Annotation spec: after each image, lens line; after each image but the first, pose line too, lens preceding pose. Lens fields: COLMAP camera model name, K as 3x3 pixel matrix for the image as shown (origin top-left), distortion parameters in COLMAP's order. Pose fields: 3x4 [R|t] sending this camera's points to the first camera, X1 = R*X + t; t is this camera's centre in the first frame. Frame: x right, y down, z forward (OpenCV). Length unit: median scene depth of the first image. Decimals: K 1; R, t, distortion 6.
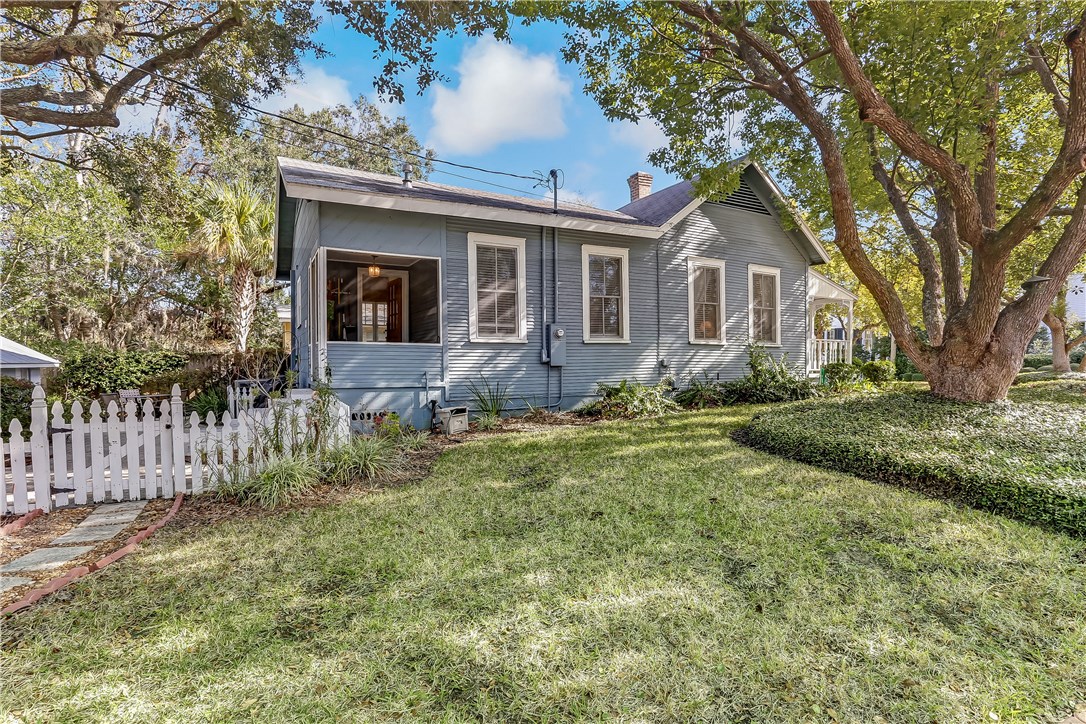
lens RADIAL K [[548.2, 0, 542.7], [0, 548.2, 381.3], [0, 0, 1]] dist [-0.066102, 0.034174]
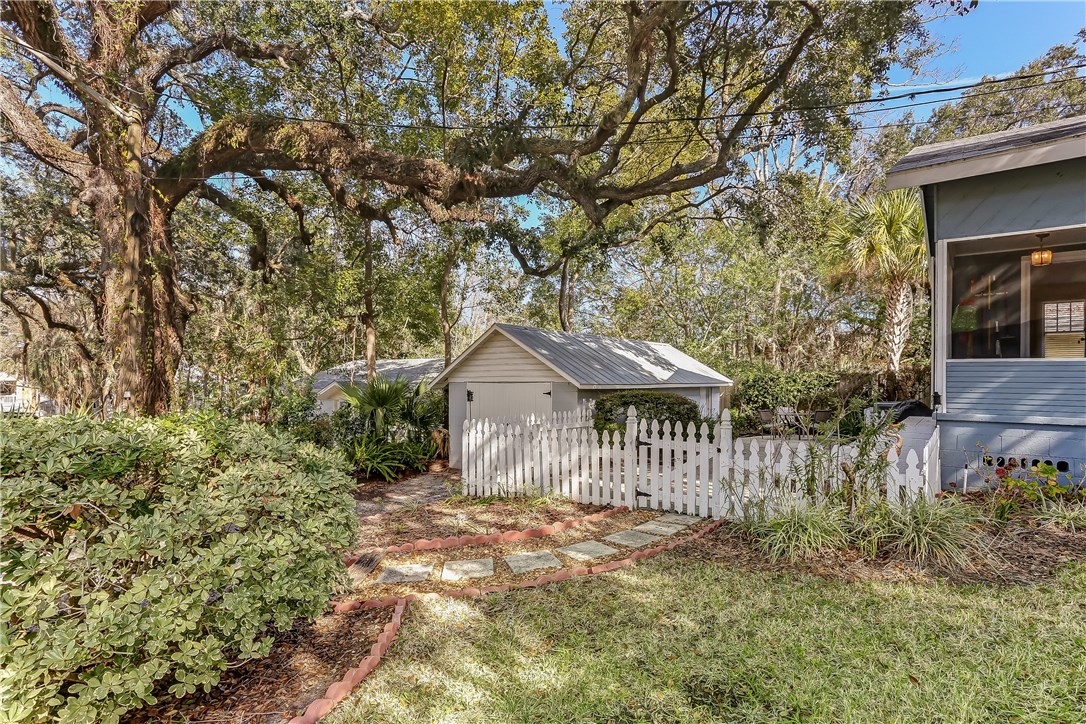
lens RADIAL K [[548.2, 0, 542.7], [0, 548.2, 381.3], [0, 0, 1]] dist [-0.066102, 0.034174]
pose [[0.409588, 0.004252, -0.912261, 0.063894], [-0.034176, 0.999359, -0.010687, -0.014363], [0.911630, 0.035554, 0.409471, 0.158957]]
